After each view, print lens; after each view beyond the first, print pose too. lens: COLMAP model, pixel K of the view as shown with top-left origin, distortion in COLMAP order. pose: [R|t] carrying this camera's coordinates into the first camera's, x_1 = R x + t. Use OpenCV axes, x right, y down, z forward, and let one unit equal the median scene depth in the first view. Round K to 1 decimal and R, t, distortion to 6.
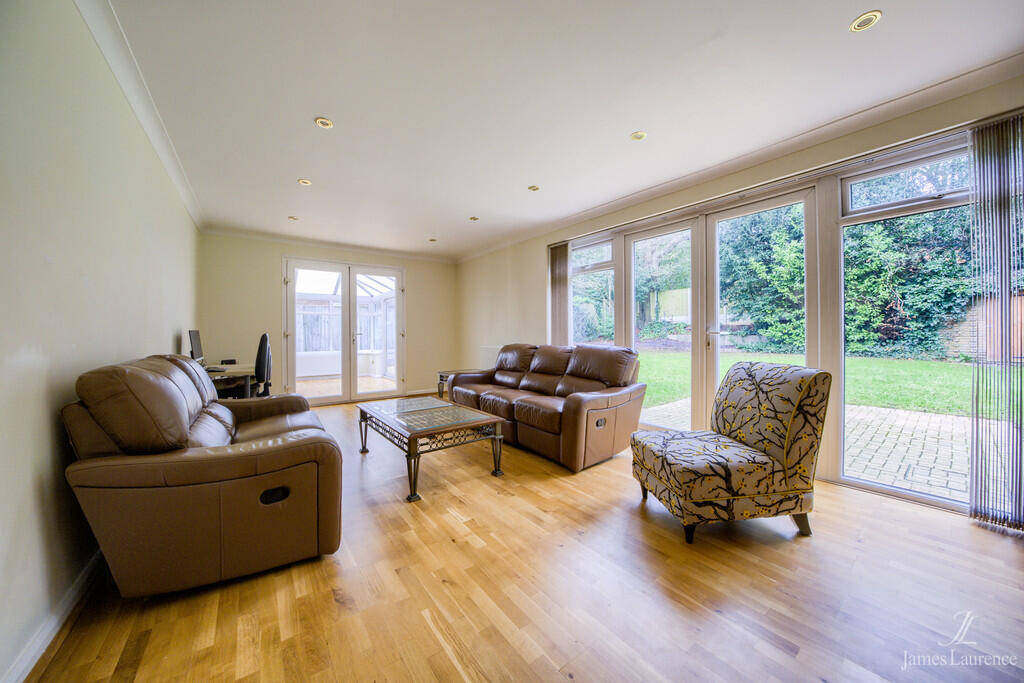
lens RADIAL K [[351.5, 0, 515.3], [0, 351.5, 335.0], [0, 0, 1]] dist [-0.029409, 0.000196]
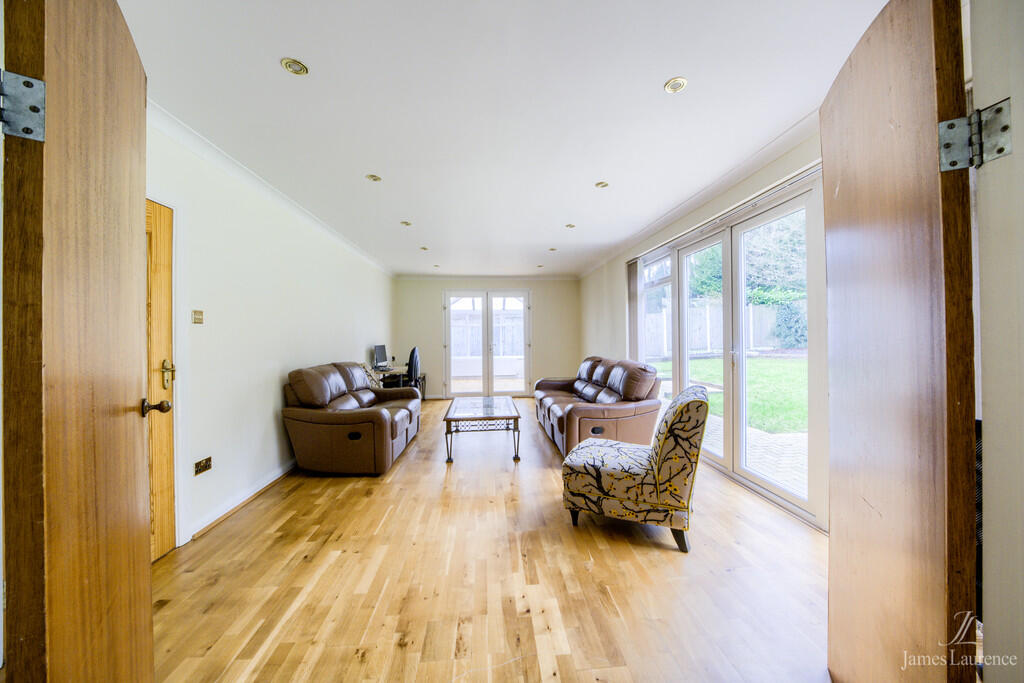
lens RADIAL K [[364.9, 0, 518.9], [0, 364.9, 336.8], [0, 0, 1]] dist [-0.019373, -0.000151]
pose [[0.846331, -0.006027, -0.532623, 0.689643], [0.005334, 0.999982, -0.002840, -0.057138], [0.532630, -0.000438, 0.846348, -0.155855]]
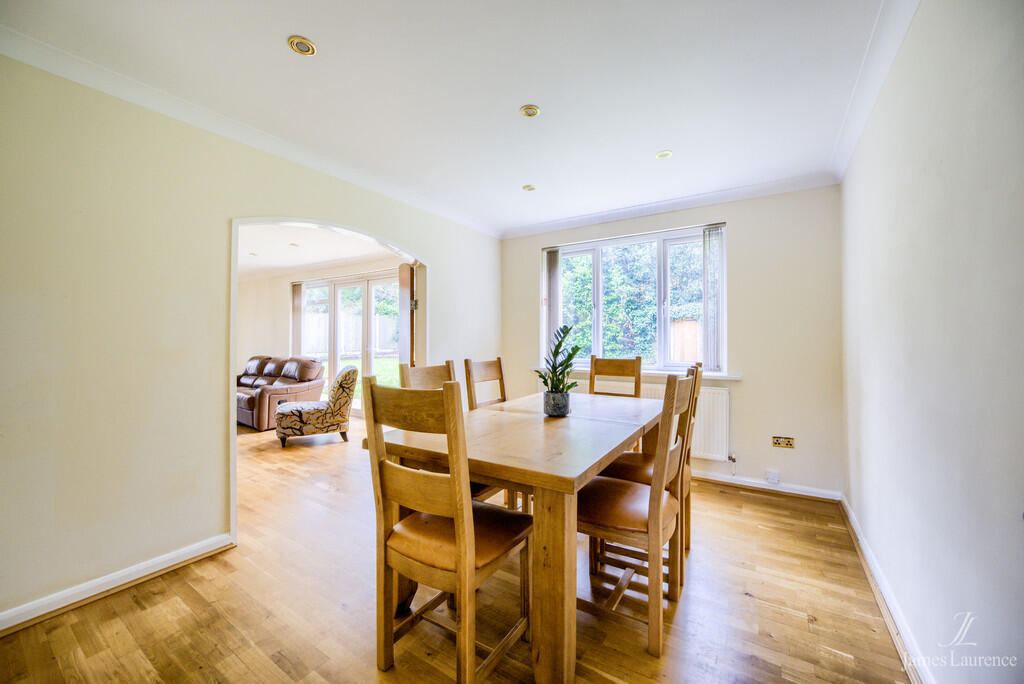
lens RADIAL K [[383.1, 0, 513.3], [0, 383.1, 339.3], [0, 0, 1]] dist [-0.001460, -0.000081]
pose [[0.939686, 0.010790, 0.341868, 0.688927], [-0.008871, 0.999935, -0.007174, -0.057502], [-0.341923, 0.003709, 0.939721, -1.198487]]
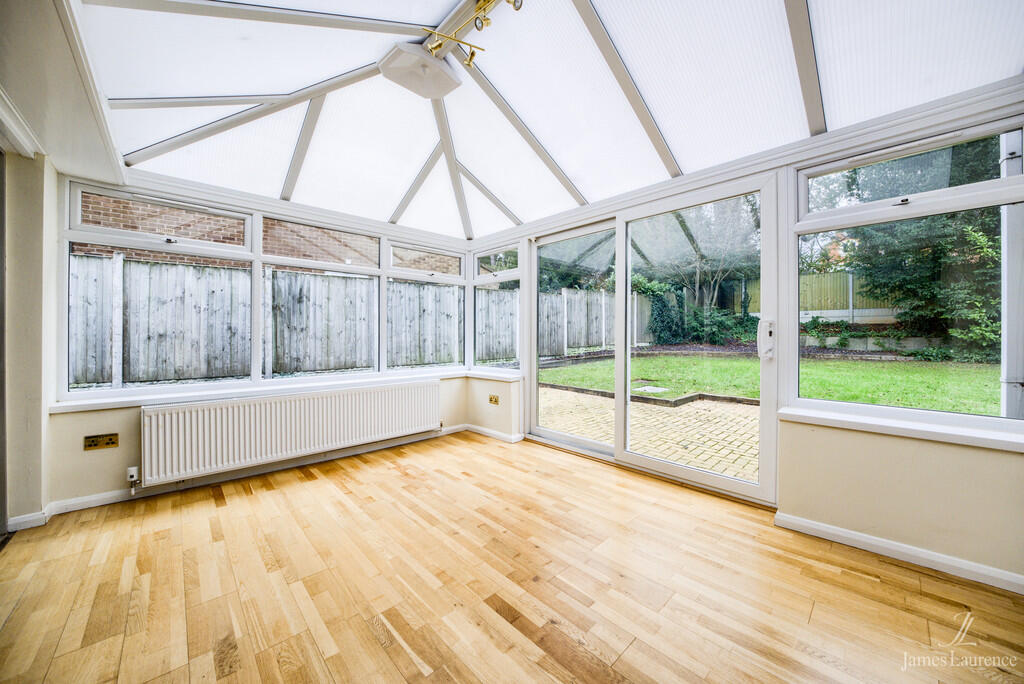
lens RADIAL K [[356.0, 0, 512.0], [0, 356.0, 342.0], [0, 0, 1]] dist [0.000106, 0.000003]
pose [[0.992531, 0.004749, 0.121897, -1.387801], [-0.006889, 0.999829, 0.017138, 0.019806], [-0.121795, -0.017850, 0.992395, 1.912620]]
